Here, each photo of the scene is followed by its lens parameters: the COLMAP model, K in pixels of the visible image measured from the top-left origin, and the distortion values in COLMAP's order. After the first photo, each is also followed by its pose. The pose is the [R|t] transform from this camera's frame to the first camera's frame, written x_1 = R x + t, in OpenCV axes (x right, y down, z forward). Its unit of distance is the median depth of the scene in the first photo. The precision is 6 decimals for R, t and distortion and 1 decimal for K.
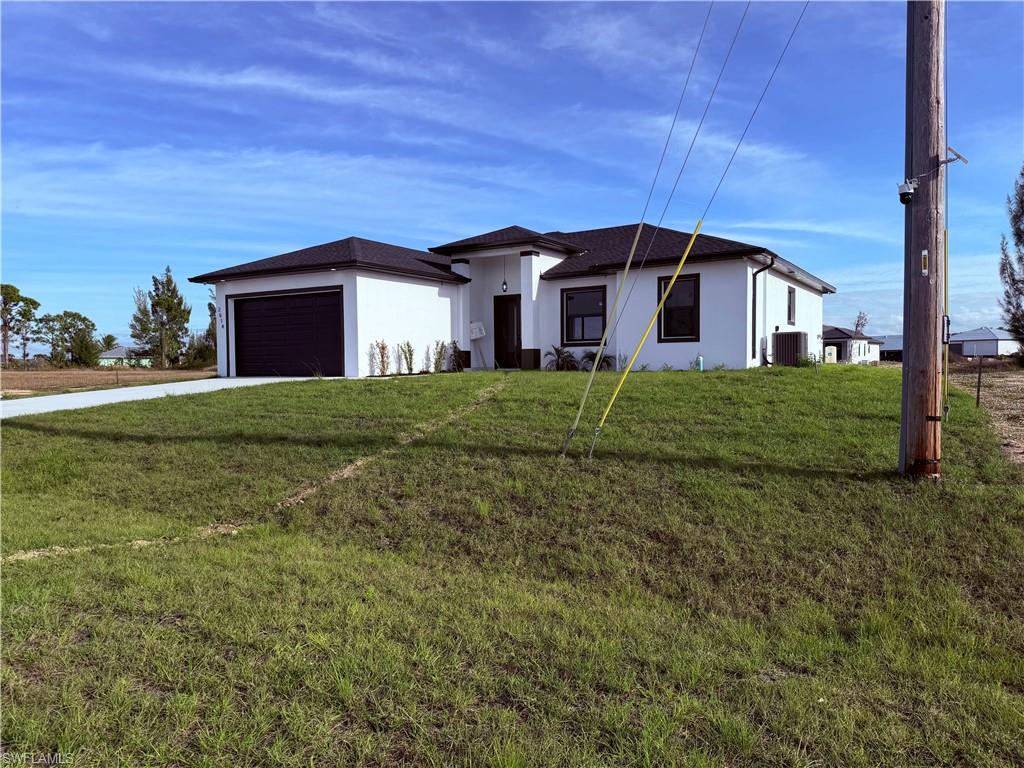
lens RADIAL K [[713.7, 0, 512.0], [0, 713.7, 384.0], [0, 0, 1]] dist [0.075449, -0.101482]
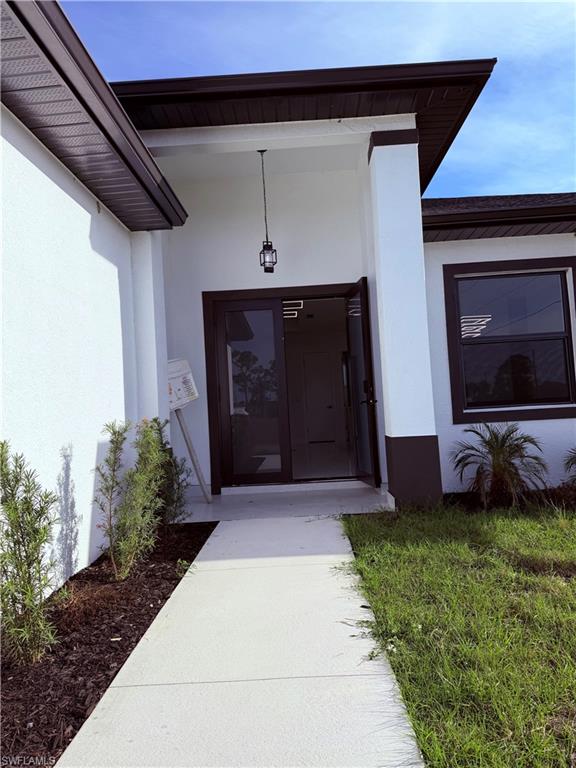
lens RADIAL K [[535.3, 0, 288.0], [0, 535.3, 384.0], [0, 0, 1]] dist [0.075449, -0.101482]
pose [[0.861171, -0.015160, 0.508090, -0.143437], [0.059708, 0.995652, -0.071492, -0.057790], [-0.504797, 0.091904, 0.858332, 0.814282]]
